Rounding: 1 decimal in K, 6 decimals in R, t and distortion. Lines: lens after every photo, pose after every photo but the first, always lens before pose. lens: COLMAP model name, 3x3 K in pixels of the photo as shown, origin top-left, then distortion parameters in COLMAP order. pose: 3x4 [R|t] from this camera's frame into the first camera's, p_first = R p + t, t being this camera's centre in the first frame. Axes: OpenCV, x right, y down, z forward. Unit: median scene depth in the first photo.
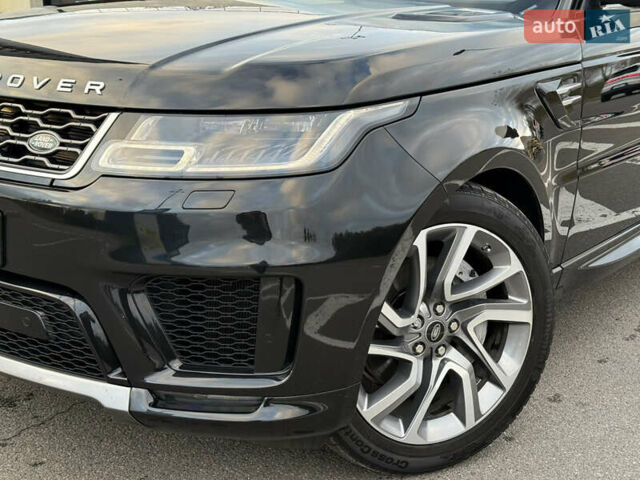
lens RADIAL K [[879.7, 0, 318.8], [0, 879.7, 239.7], [0, 0, 1]] dist [0.125935, 0.000000]
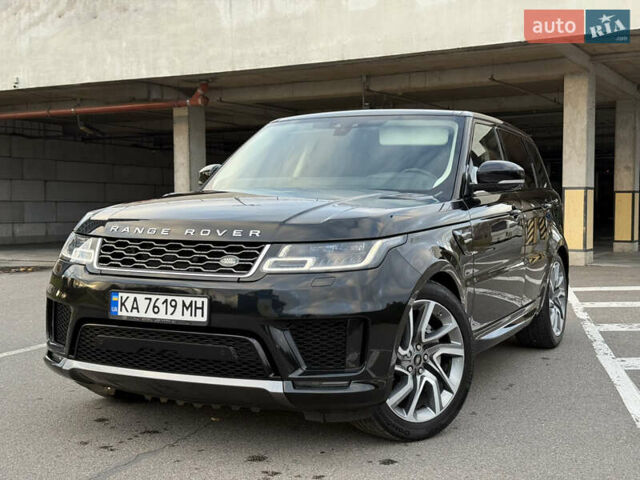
lens RADIAL K [[879.7, 0, 322.2], [0, 879.7, 240.9], [0, 0, 1]] dist [0.125935, 0.000000]
pose [[0.982037, -0.025830, 0.186912, -0.415218], [0.063668, 0.977852, -0.199379, 0.221768], [-0.177622, 0.207698, 0.961931, -0.824862]]
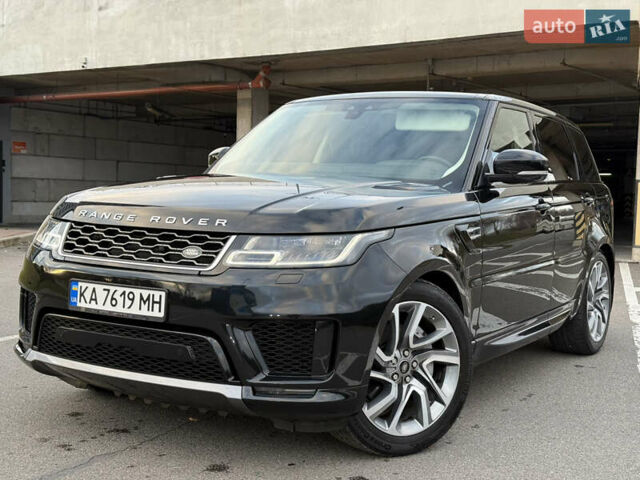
lens RADIAL K [[879.7, 0, 322.2], [0, 879.7, 241.2], [0, 0, 1]] dist [0.125935, 0.000000]
pose [[0.995507, 0.002183, 0.094666, -0.188946], [0.015610, 0.982271, -0.186814, 0.184504], [-0.093396, 0.187452, 0.977823, -0.697937]]
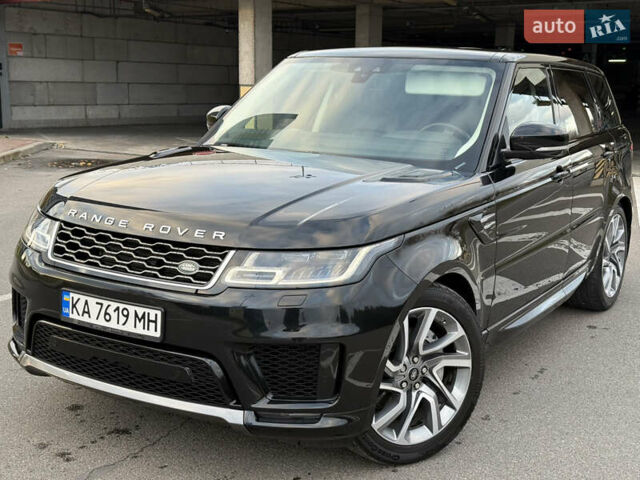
lens RADIAL K [[879.7, 0, 322.2], [0, 879.7, 241.2], [0, 0, 1]] dist [0.125935, 0.000000]
pose [[0.996169, -0.015310, 0.086100, -0.174263], [0.020478, 0.998020, -0.059468, -0.047140], [-0.085019, 0.061003, 0.994510, -0.624943]]
